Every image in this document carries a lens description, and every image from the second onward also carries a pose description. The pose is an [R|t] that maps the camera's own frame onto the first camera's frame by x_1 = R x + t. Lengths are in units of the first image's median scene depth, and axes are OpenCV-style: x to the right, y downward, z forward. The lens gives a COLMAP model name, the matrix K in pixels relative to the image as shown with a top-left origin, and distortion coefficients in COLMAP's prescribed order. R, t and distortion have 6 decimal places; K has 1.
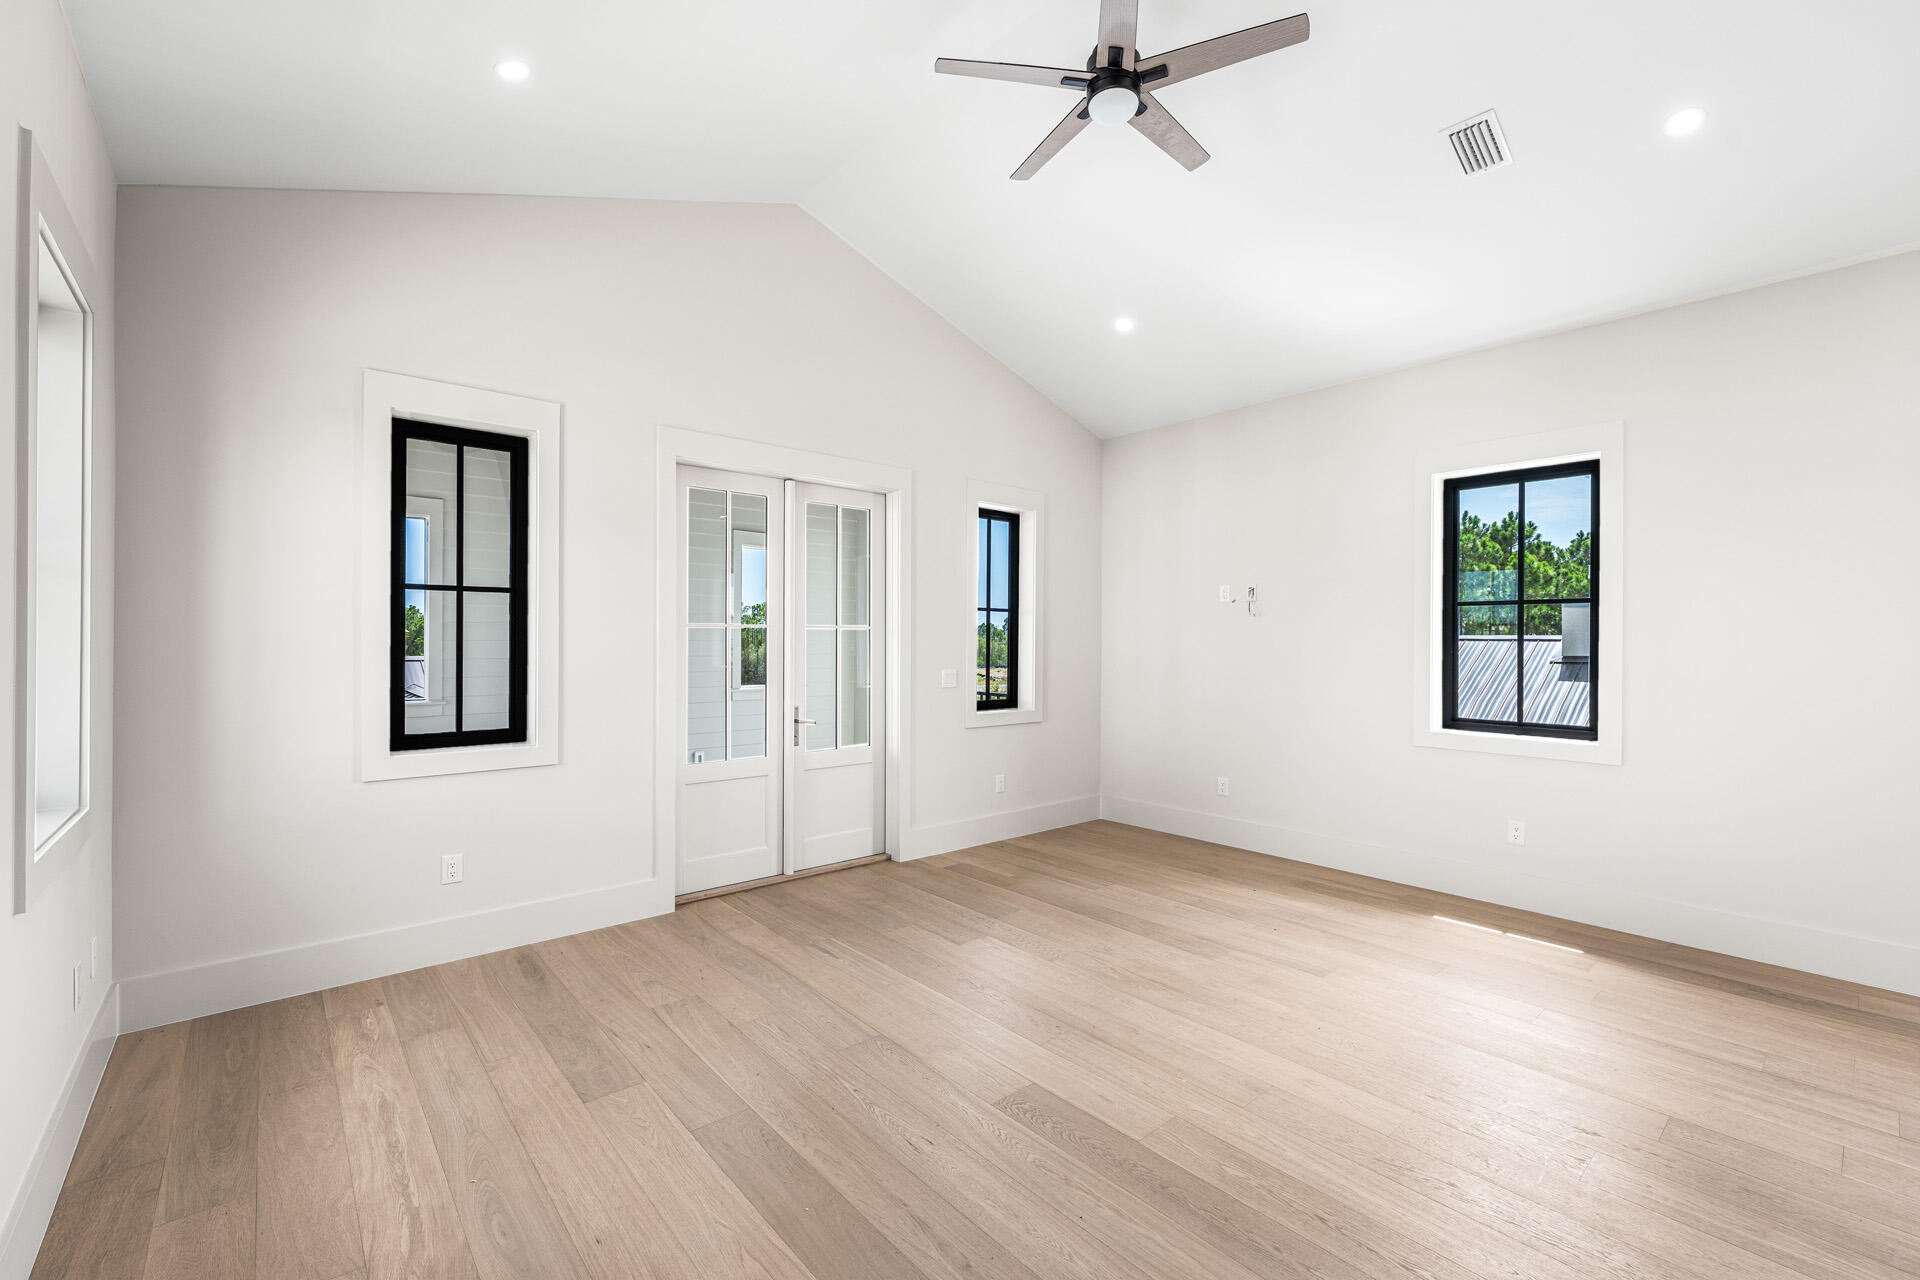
lens RADIAL K [[807.0, 0, 979.4], [0, 807.0, 634.0], [0, 0, 1]] dist [-0.003524, -0.000337]
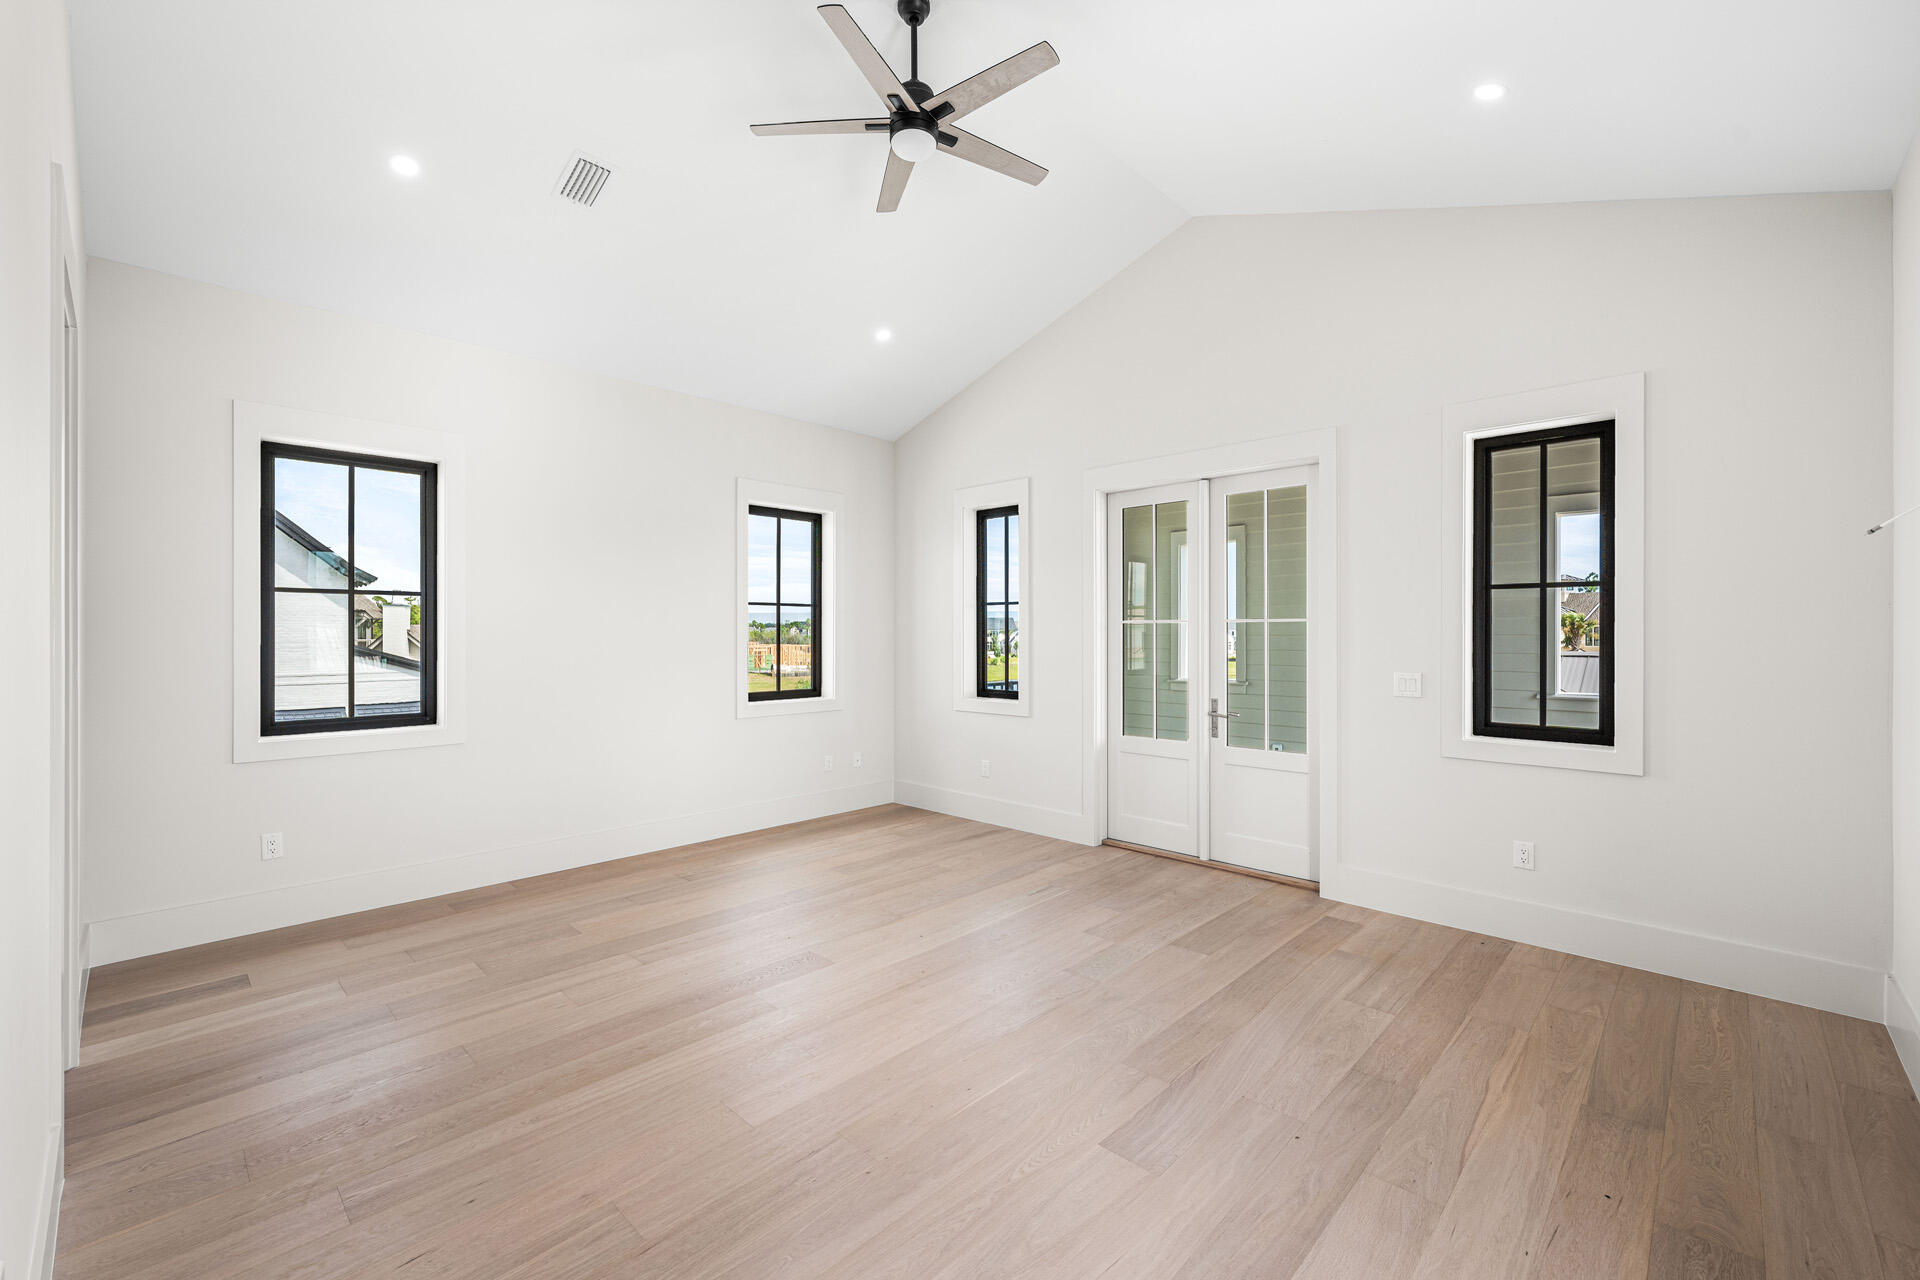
lens RADIAL K [[807.0, 0, 966.5], [0, 807.0, 632.7], [0, 0, 1]] dist [-0.003524, -0.000337]
pose [[0.110093, 0.005279, -0.993907, 0.837464], [-0.006008, 0.999971, 0.004645, 0.004317], [0.993903, 0.005460, 0.110121, 0.642391]]
